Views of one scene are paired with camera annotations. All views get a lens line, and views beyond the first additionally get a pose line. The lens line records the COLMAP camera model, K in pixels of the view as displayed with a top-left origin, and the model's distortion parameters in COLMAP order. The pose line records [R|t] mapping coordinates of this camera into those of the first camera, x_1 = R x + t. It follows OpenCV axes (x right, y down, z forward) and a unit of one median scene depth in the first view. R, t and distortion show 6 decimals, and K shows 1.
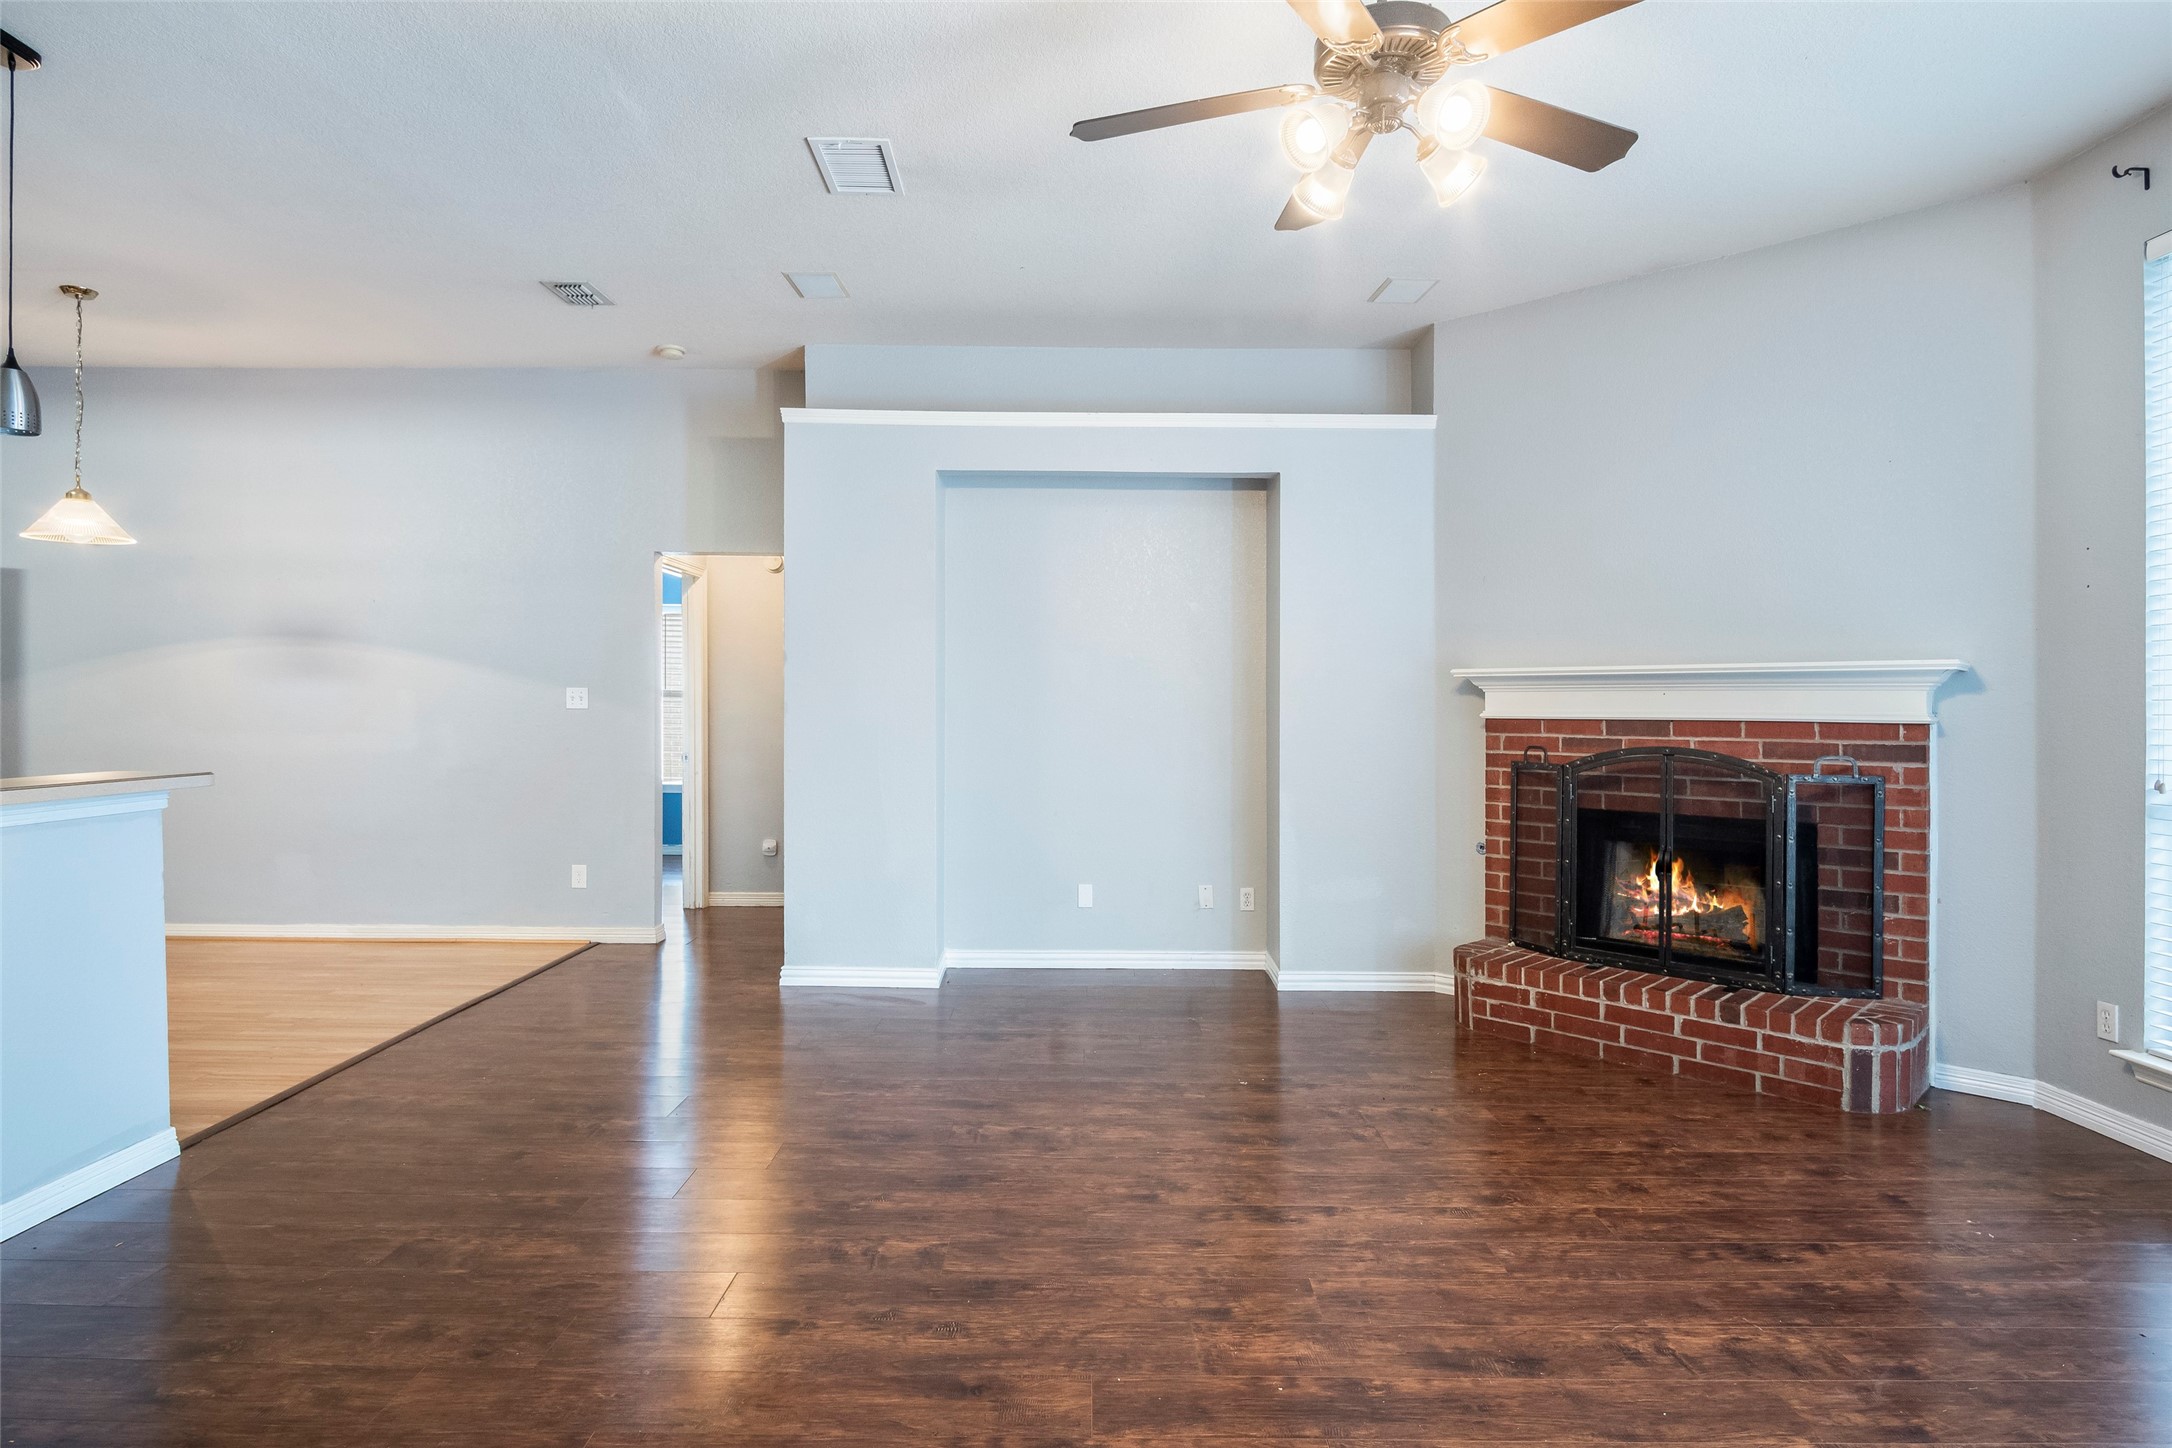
lens RADIAL K [[1187.7, 0, 1084.7], [0, 1187.7, 724.2], [0, 0, 1]] dist [-0.006566, 0.001059]
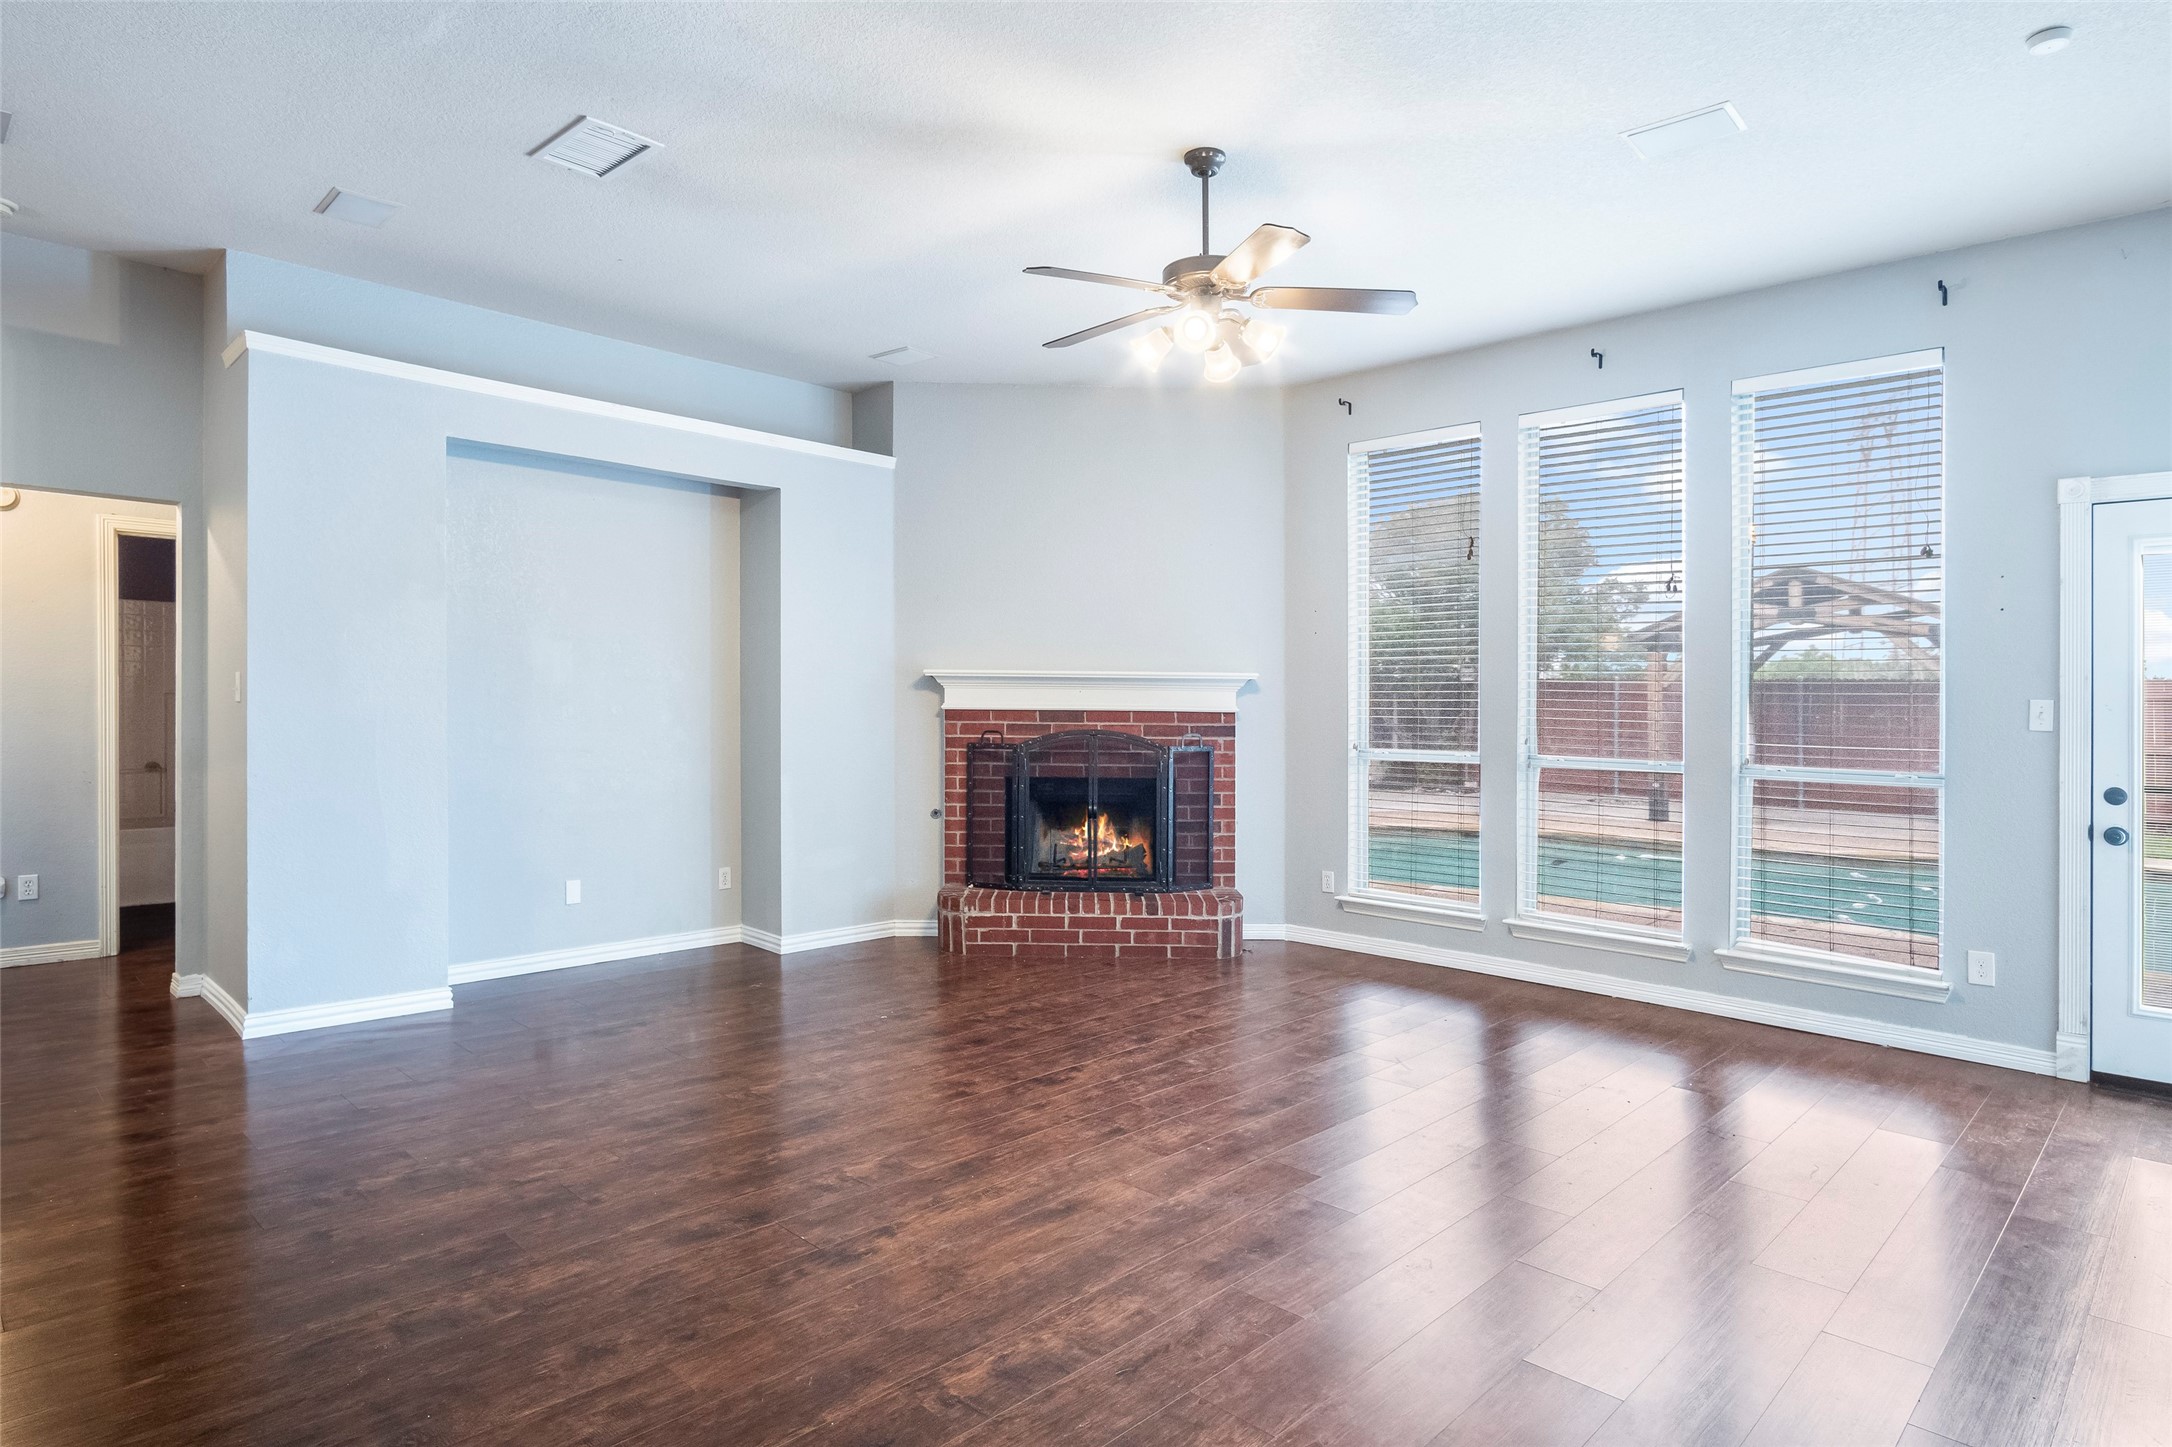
lens RADIAL K [[1187.7, 0, 1097.2], [0, 1187.7, 715.7], [0, 0, 1]] dist [-0.006566, 0.001059]
pose [[0.694160, -0.006905, 0.719788, -0.530767], [0.004235, 0.999976, 0.005508, -0.005120], [-0.719808, -0.000775, 0.694172, 0.017925]]
